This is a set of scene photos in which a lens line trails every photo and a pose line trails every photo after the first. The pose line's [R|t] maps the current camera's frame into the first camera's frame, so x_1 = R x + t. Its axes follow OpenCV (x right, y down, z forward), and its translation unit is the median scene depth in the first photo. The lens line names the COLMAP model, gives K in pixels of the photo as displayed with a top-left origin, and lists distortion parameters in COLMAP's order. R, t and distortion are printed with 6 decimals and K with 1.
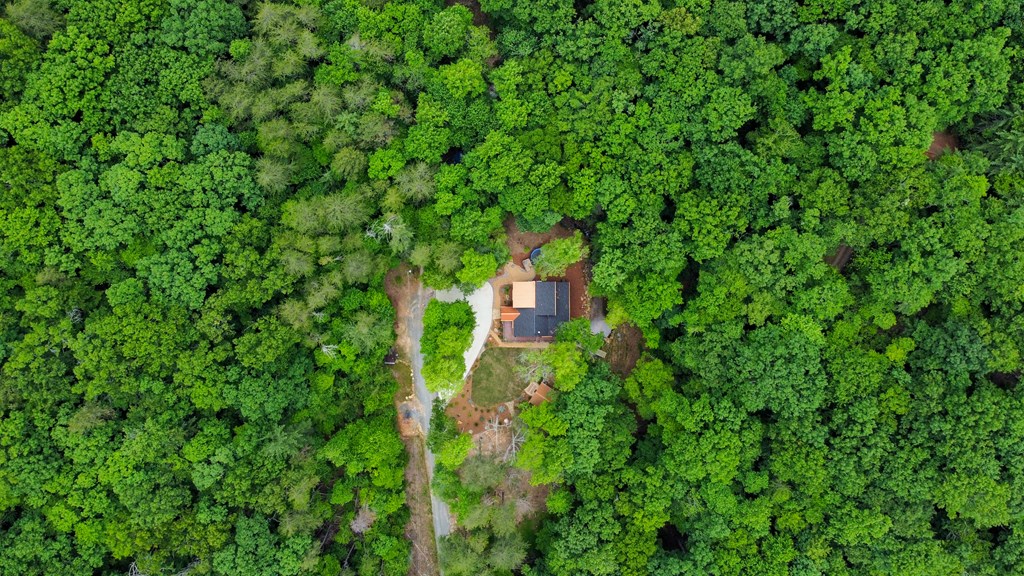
lens RADIAL K [[837.1, 0, 512.0], [0, 837.1, 288.0], [0, 0, 1]] dist [-0.000733, 0.000528]
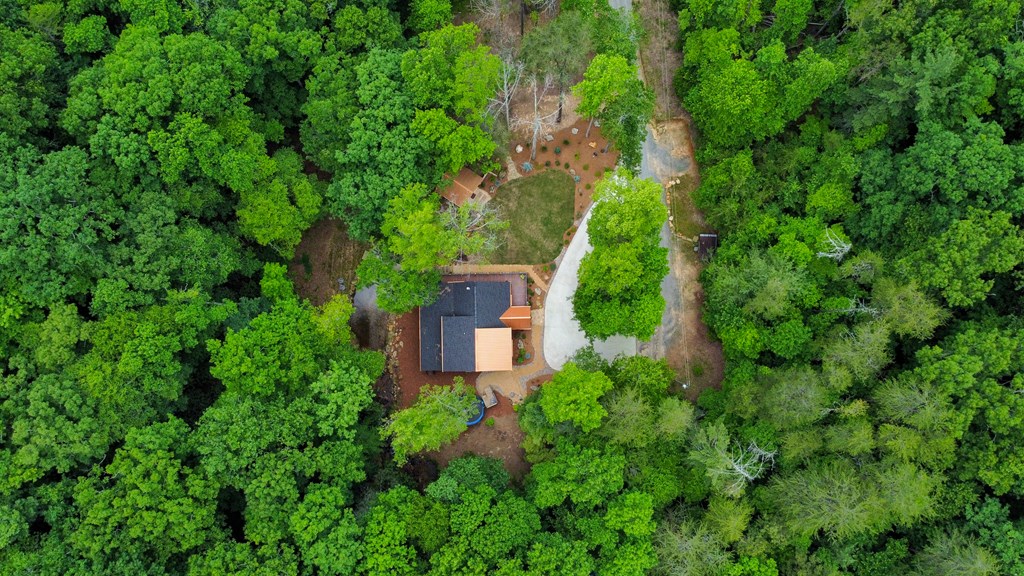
lens RADIAL K [[837.1, 0, 512.0], [0, 837.1, 288.0], [0, 0, 1]] dist [-0.000733, 0.000528]
pose [[-0.999858, 0.016850, 0.000402, -0.000132], [-0.016776, -0.997221, 0.072584, 0.009365], [0.001624, 0.072567, 0.997362, 0.436847]]
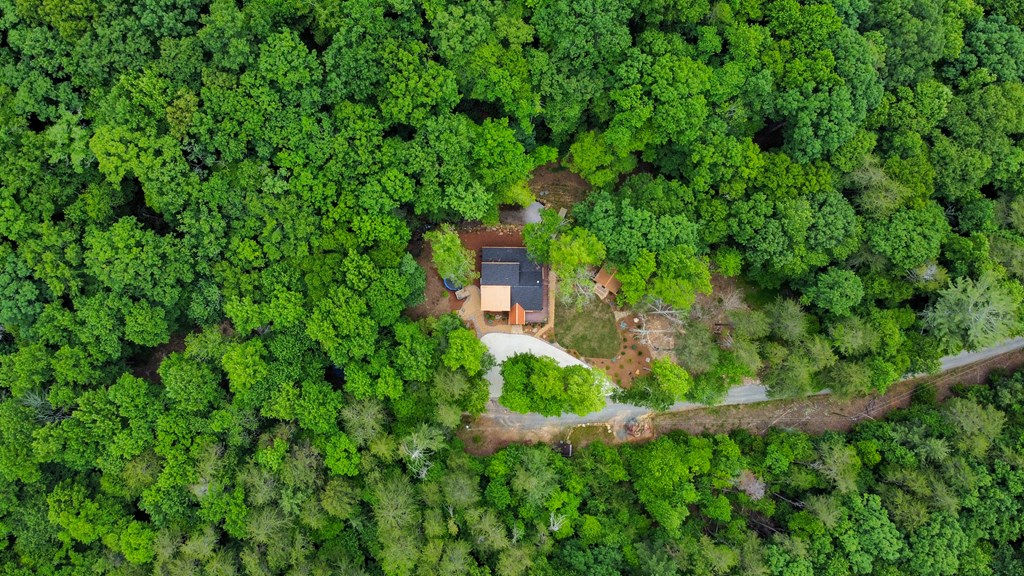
lens RADIAL K [[837.1, 0, 512.0], [0, 837.1, 288.0], [0, 0, 1]] dist [-0.000733, 0.000528]
pose [[0.013008, -0.999475, 0.029664, -0.001142], [0.999543, 0.013807, 0.026895, 0.001459], [-0.027291, 0.029301, 0.999198, 0.124567]]
